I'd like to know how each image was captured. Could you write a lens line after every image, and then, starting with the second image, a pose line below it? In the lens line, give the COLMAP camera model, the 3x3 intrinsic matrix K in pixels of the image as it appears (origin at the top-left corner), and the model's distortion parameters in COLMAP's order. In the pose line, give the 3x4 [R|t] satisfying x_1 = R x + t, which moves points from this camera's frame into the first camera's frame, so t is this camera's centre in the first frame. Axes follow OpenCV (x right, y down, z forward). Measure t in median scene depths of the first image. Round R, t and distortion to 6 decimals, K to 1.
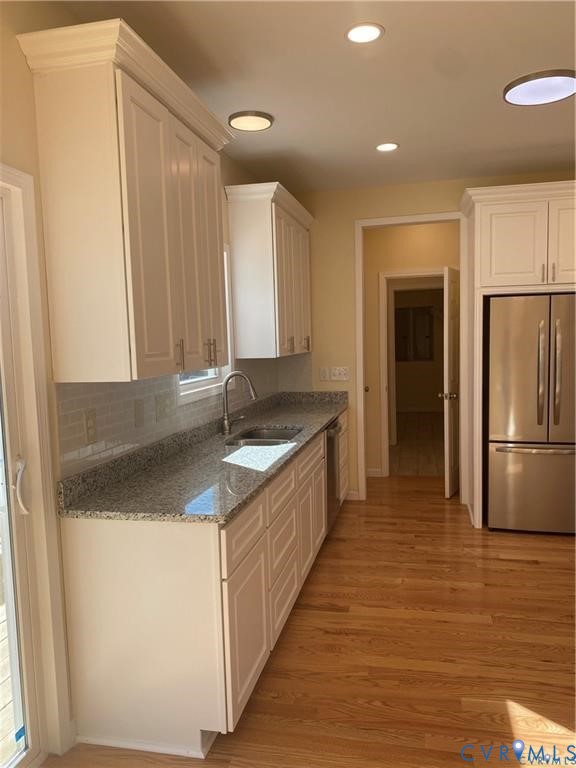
lens RADIAL K [[582.9, 0, 289.2], [0, 582.9, 391.8], [0, 0, 1]] dist [0.014551, -0.010676]
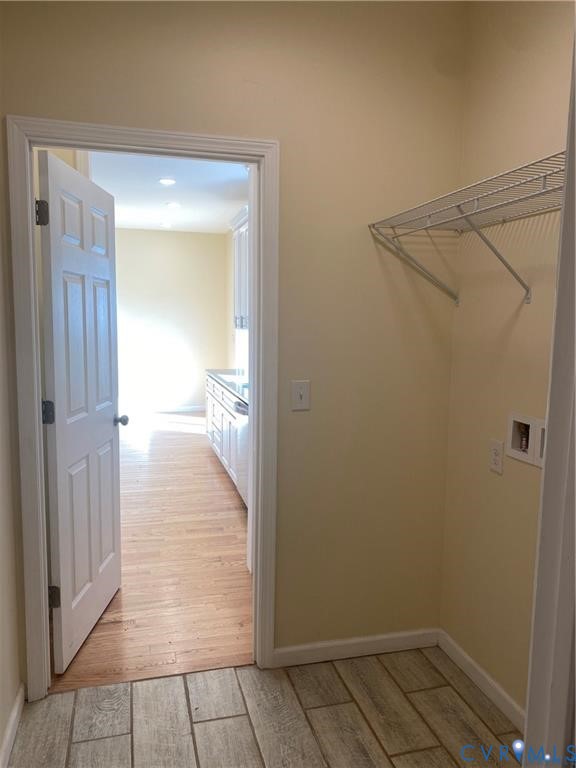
lens RADIAL K [[585.8, 0, 293.7], [0, 585.8, 386.6], [0, 0, 1]] dist [0.024185, -0.010738]
pose [[-0.887447, 0.063927, -0.456455, 0.469319], [-0.030266, 0.980115, 0.196109, -0.176364], [0.459915, 0.187851, -0.867865, 1.969432]]
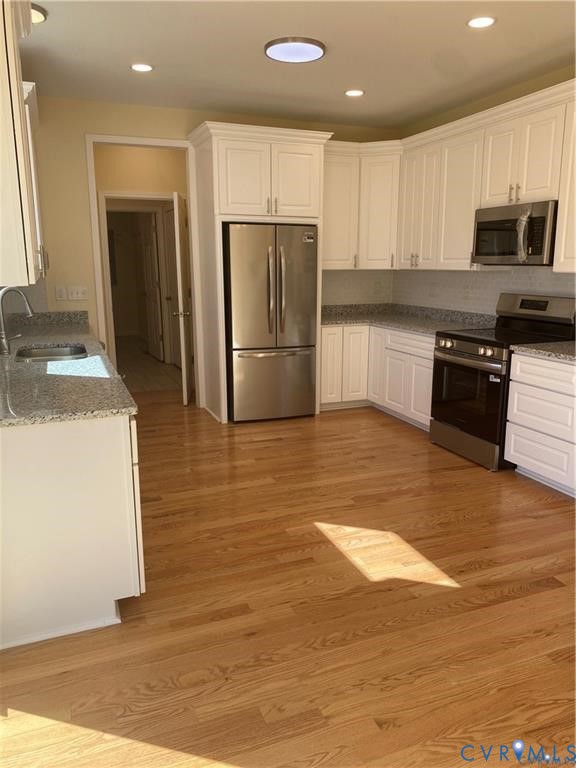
lens RADIAL K [[577.3, 0, 293.3], [0, 577.3, 388.4], [0, 0, 1]] dist [0.046450, -0.094667]
pose [[0.822297, -0.095460, 0.560995, -0.227074], [0.030487, 0.991804, 0.124081, 0.022839], [-0.568242, -0.084928, 0.818467, -0.036120]]
